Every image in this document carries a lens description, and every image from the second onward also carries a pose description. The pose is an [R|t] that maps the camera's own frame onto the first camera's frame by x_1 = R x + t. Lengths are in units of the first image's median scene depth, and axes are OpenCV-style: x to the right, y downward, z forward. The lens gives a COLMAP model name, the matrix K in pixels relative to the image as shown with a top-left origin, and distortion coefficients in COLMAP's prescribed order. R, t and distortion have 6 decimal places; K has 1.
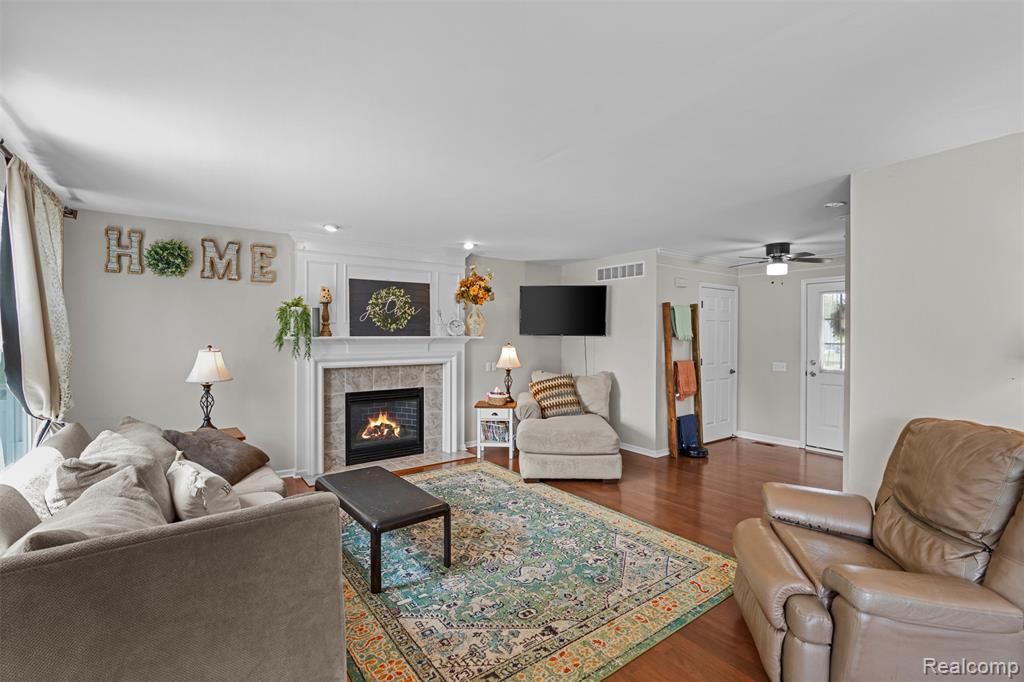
lens RADIAL K [[456.1, 0, 517.0], [0, 456.1, 335.6], [0, 0, 1]] dist [-0.004991, 0.000367]
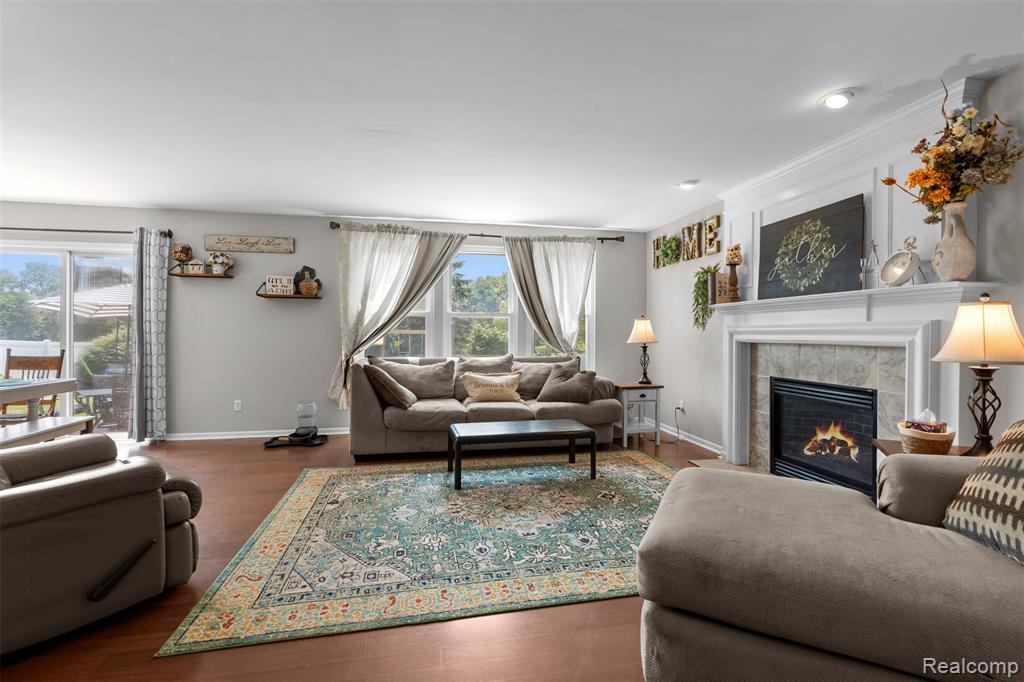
lens RADIAL K [[456.1, 0, 517.3], [0, 456.1, 339.1], [0, 0, 1]] dist [-0.004991, 0.000367]
pose [[-0.412740, 0.009074, -0.910804, 0.687667], [-0.004921, 0.999914, 0.012192, 0.077724], [0.910836, 0.009514, -0.412660, 1.292031]]
